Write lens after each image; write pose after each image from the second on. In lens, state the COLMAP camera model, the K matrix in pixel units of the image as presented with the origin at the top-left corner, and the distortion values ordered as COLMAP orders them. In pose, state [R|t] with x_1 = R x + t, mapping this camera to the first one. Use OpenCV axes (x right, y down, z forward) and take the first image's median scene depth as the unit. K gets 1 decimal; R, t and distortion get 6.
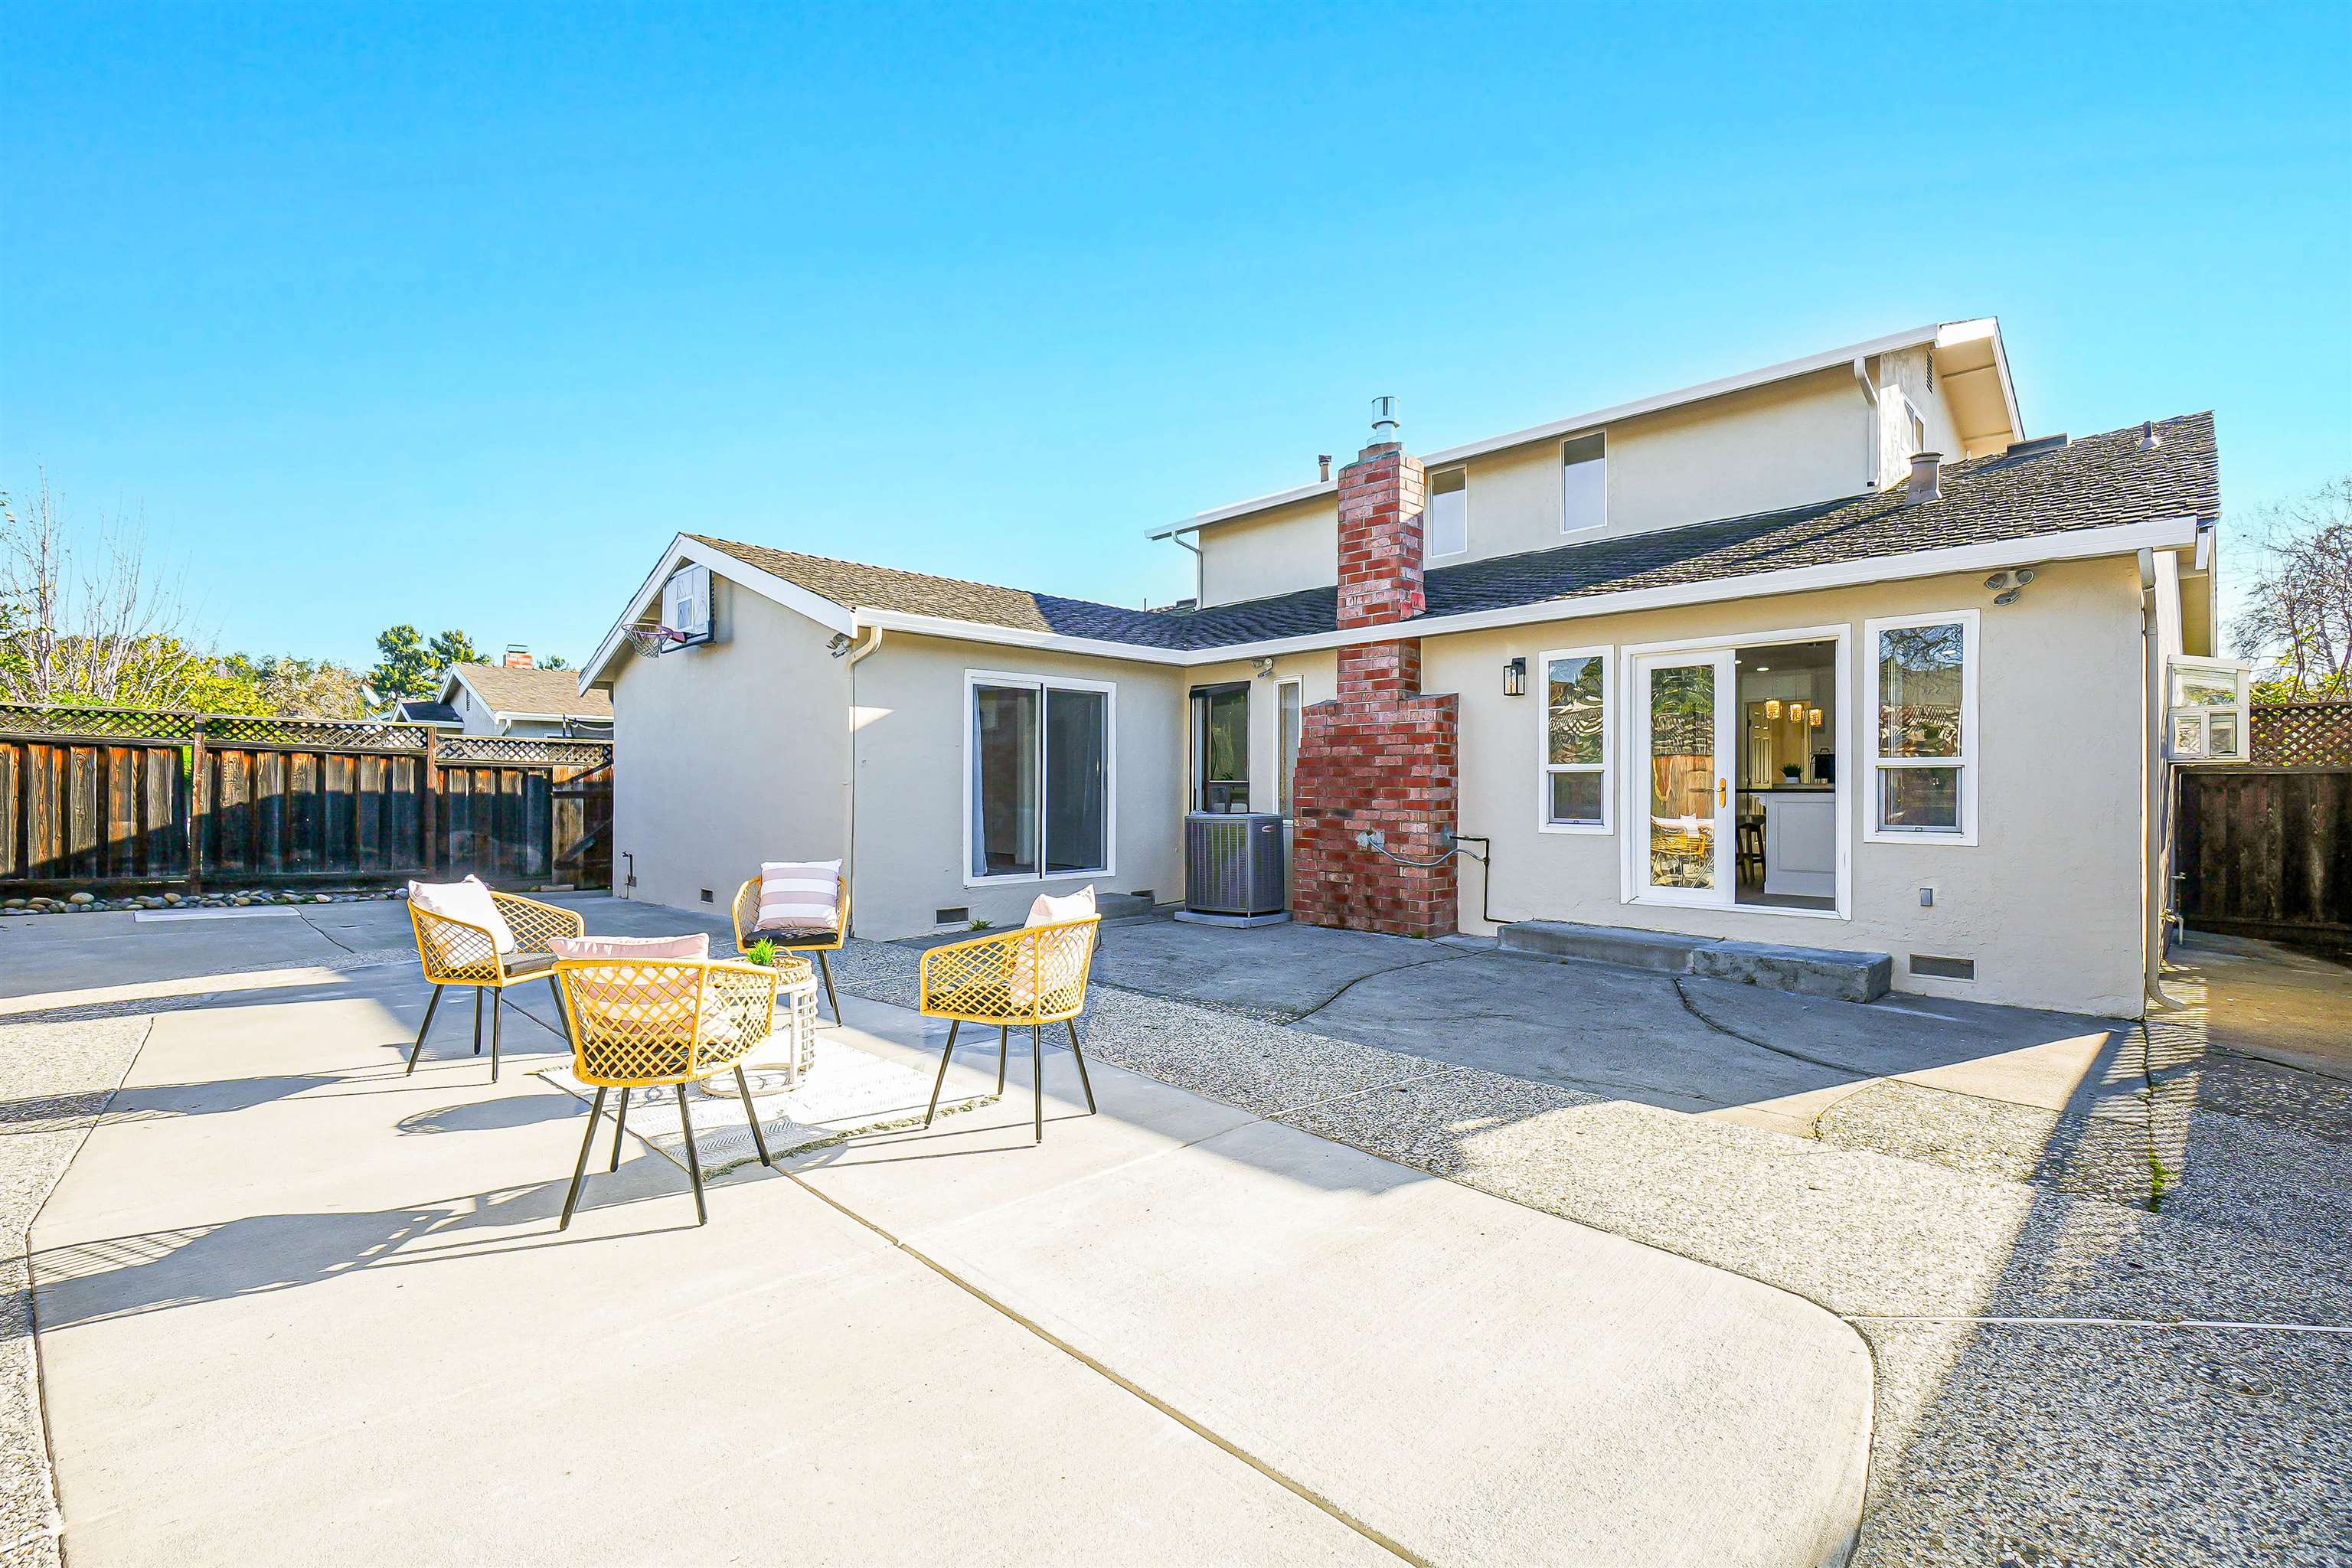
lens RADIAL K [[1038.4, 0, 1179.1], [0, 1038.4, 793.2], [0, 0, 1]] dist [-0.007504, 0.002957]
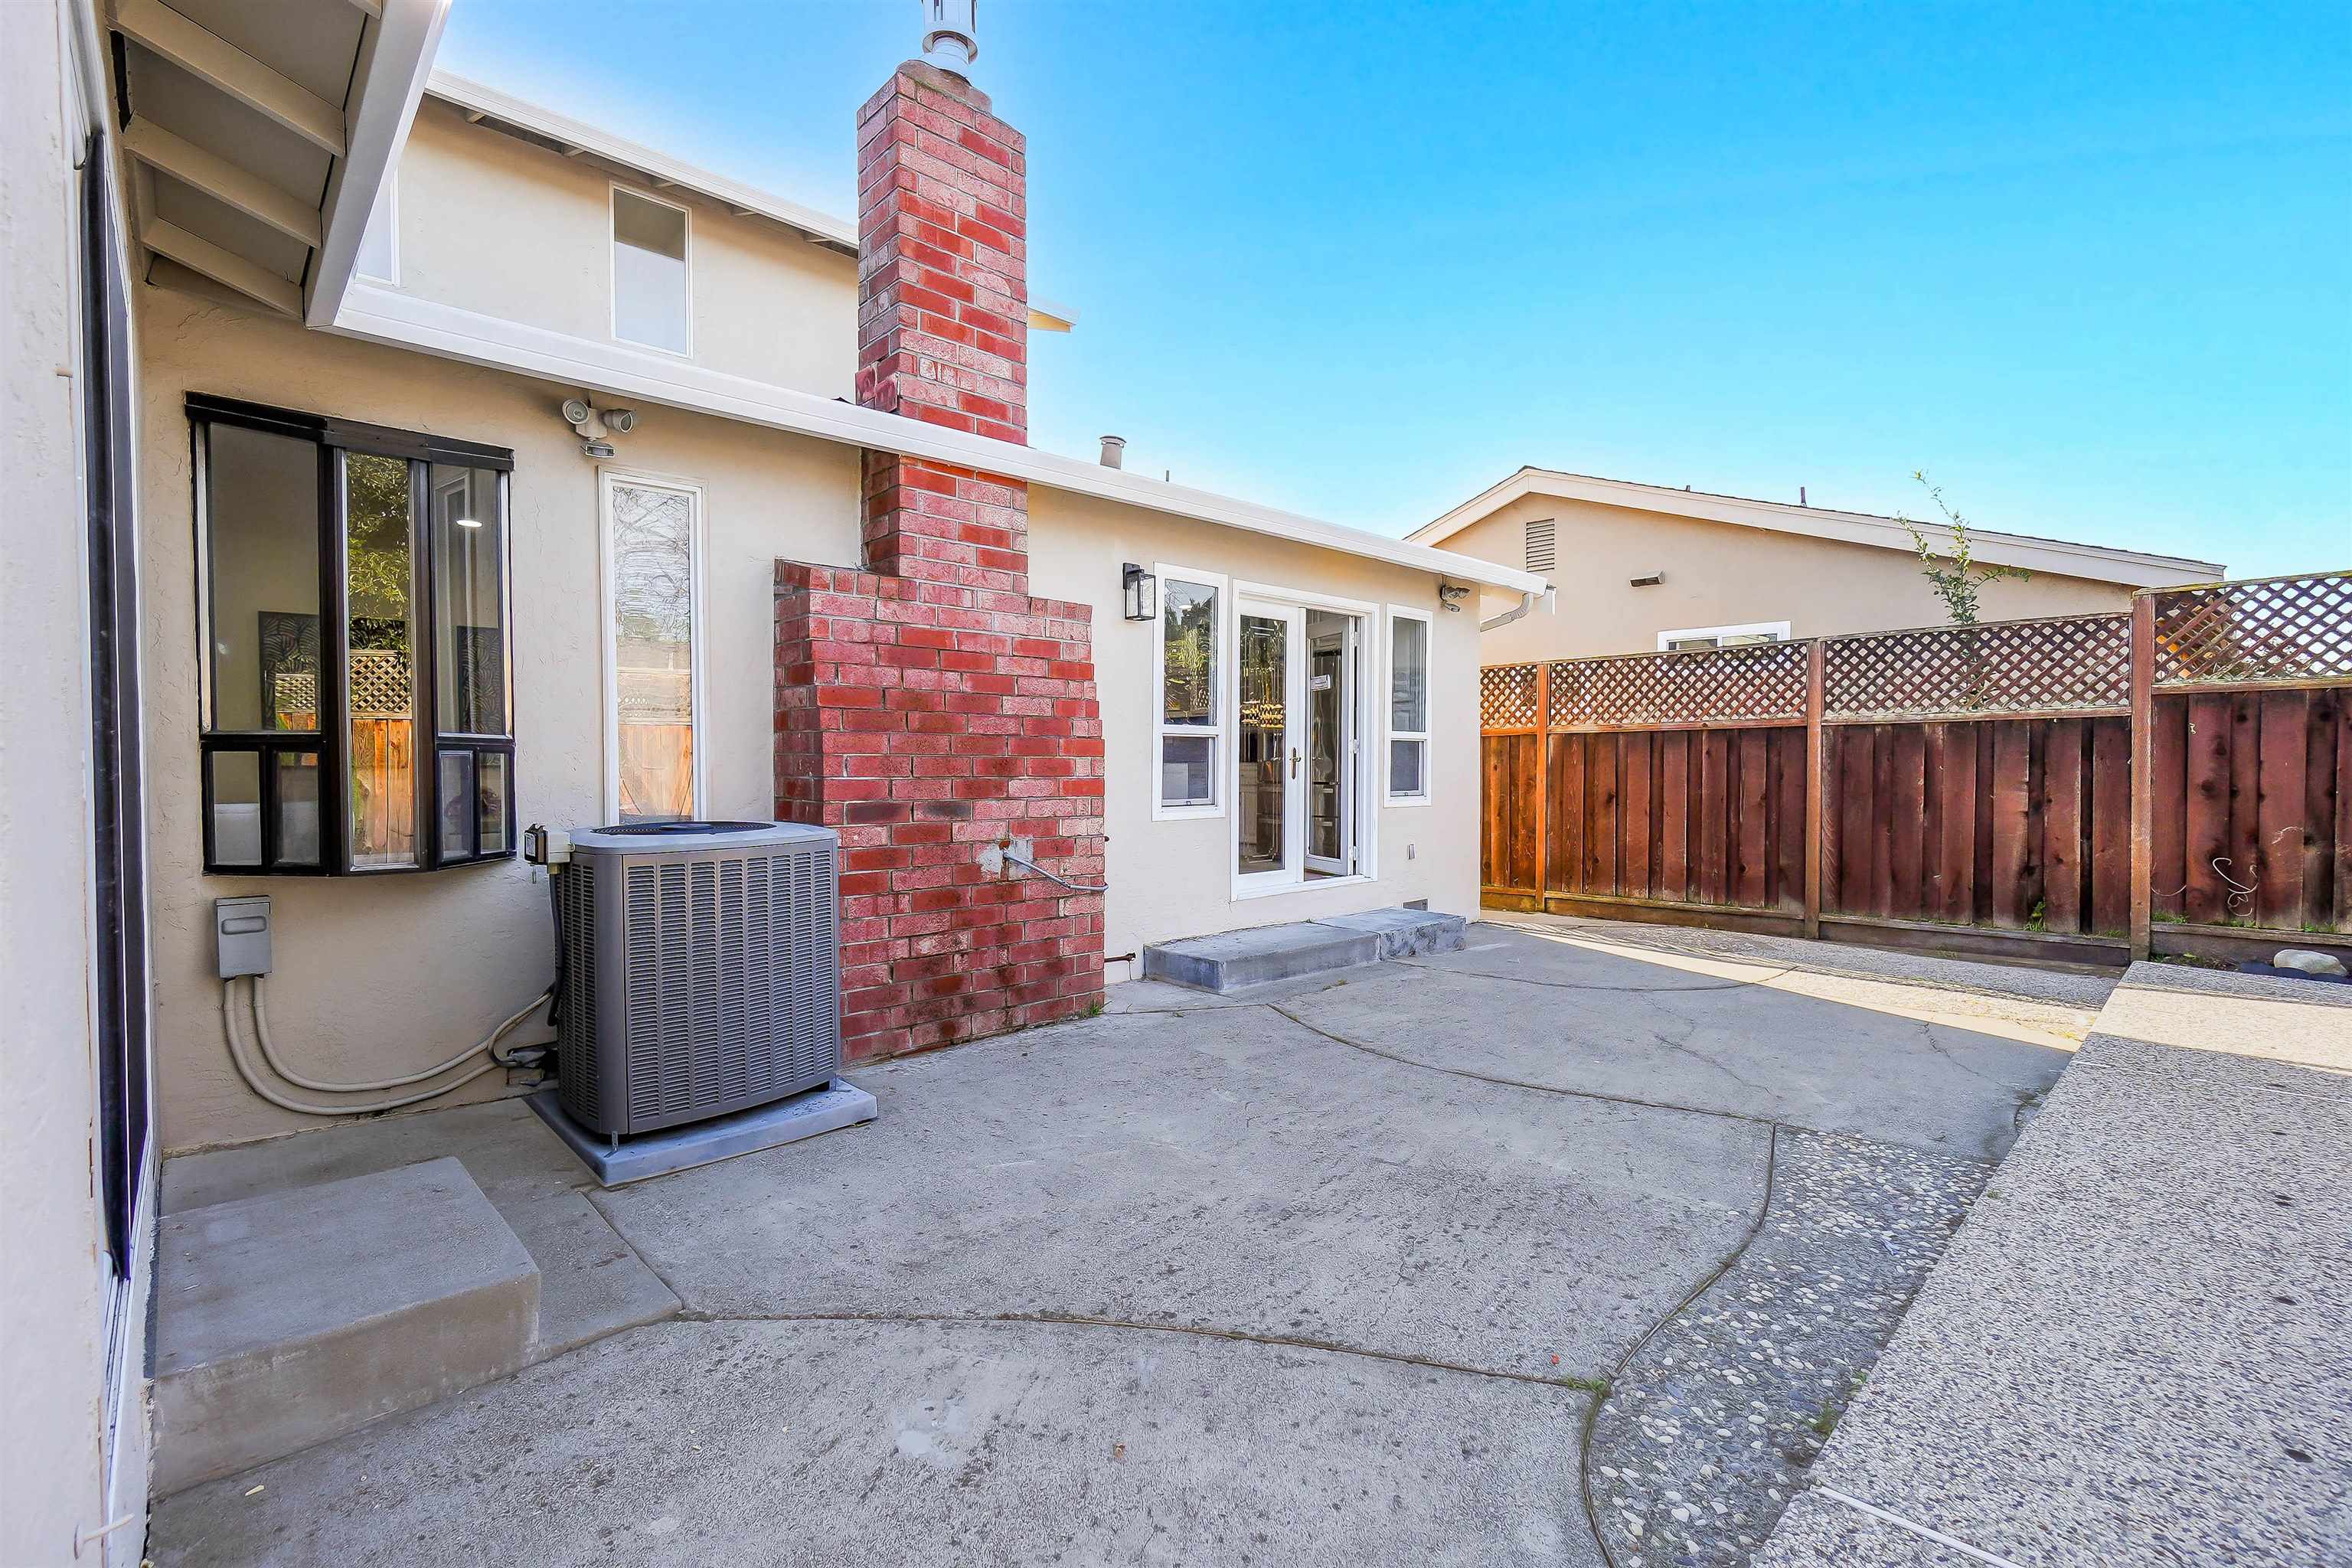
lens RADIAL K [[1038.4, 0, 1180.4], [0, 1038.4, 790.0], [0, 0, 1]] dist [-0.007504, 0.002957]
pose [[0.016668, -0.031559, 0.999363, -0.284350], [0.003163, 0.999498, 0.031510, -0.003994], [-0.999856, 0.002636, 0.016759, 0.778698]]
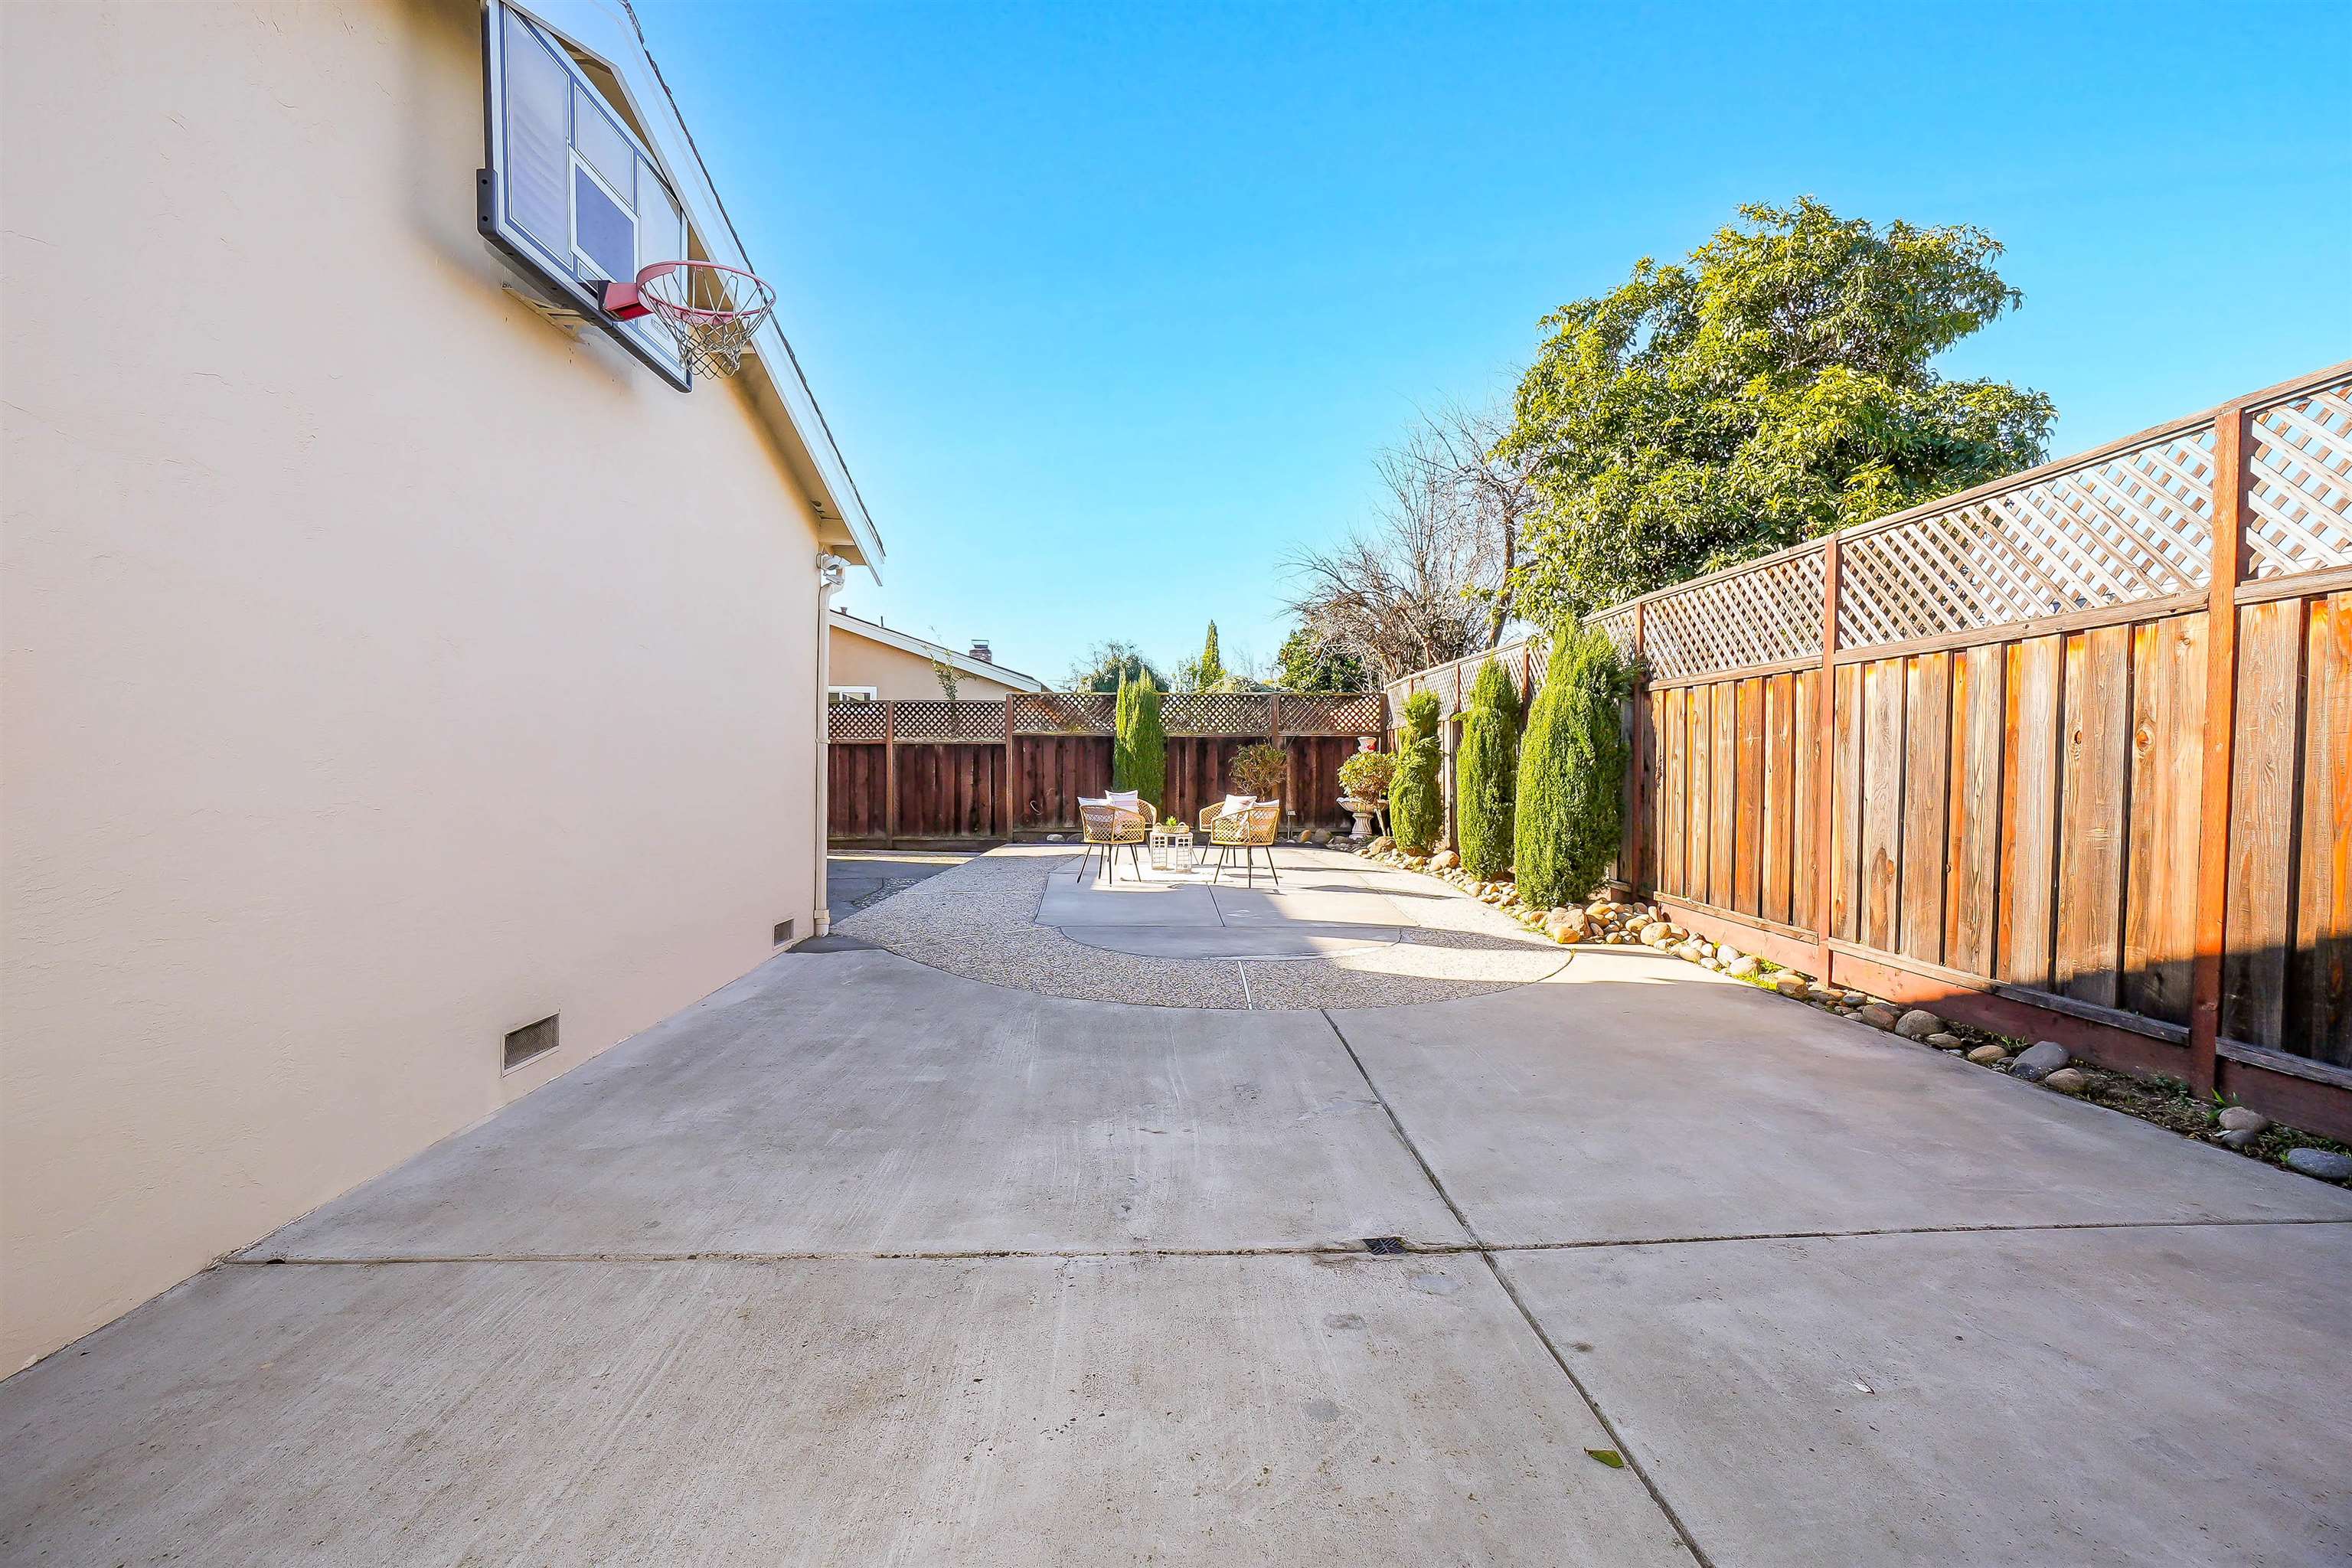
lens RADIAL K [[1038.4, 0, 1171.6], [0, 1038.4, 780.7], [0, 0, 1]] dist [-0.007504, 0.002957]
pose [[-0.720464, -0.016426, 0.693298, -0.878202], [-0.011360, 0.999865, 0.011884, 0.005948], [-0.693399, 0.000686, -0.720553, 1.141569]]
